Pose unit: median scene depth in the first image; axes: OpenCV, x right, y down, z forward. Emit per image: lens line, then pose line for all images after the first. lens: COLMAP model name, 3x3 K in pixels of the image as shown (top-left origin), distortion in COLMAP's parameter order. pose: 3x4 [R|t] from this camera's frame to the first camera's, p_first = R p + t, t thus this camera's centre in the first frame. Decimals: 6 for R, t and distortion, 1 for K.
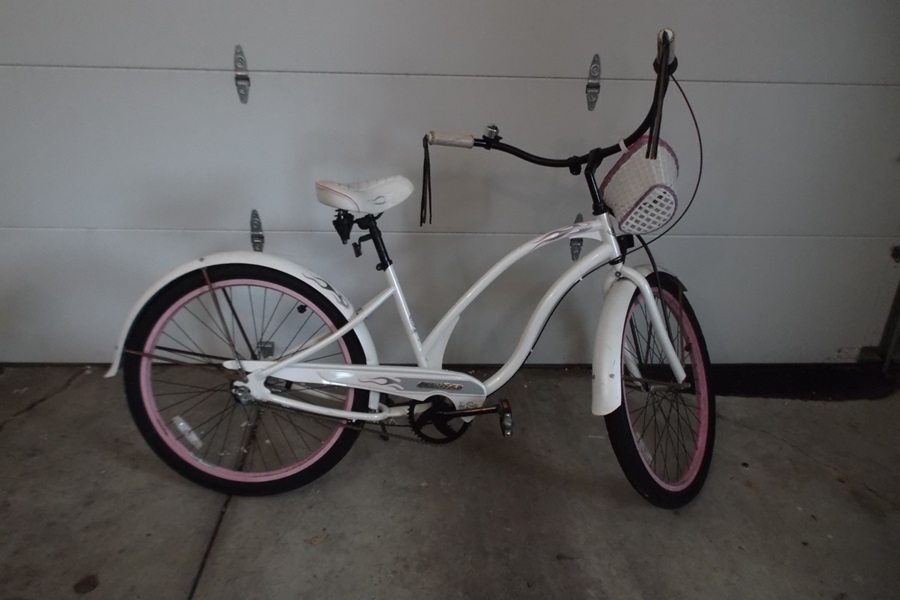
lens RADIAL K [[649.2, 0, 449.8], [0, 649.2, 301.2], [0, 0, 1]] dist [0.010688, -0.016455]
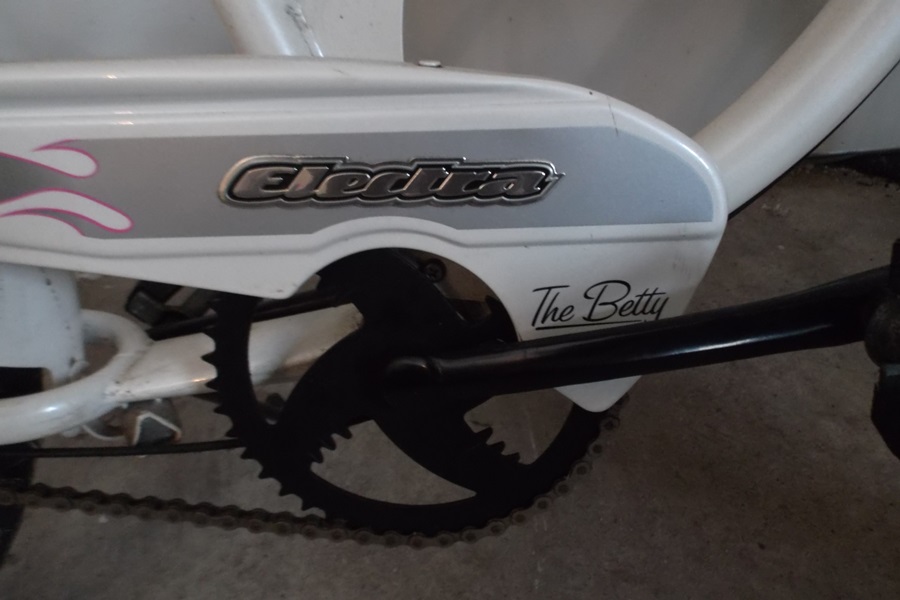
lens RADIAL K [[649.2, 0, 450.1], [0, 649.2, 299.6], [0, 0, 1]] dist [0.010688, -0.016455]
pose [[0.994130, -0.079182, -0.073729, 0.006340], [0.090984, 0.980593, 0.173666, 0.131210], [0.058547, -0.179355, 0.982041, 0.852471]]
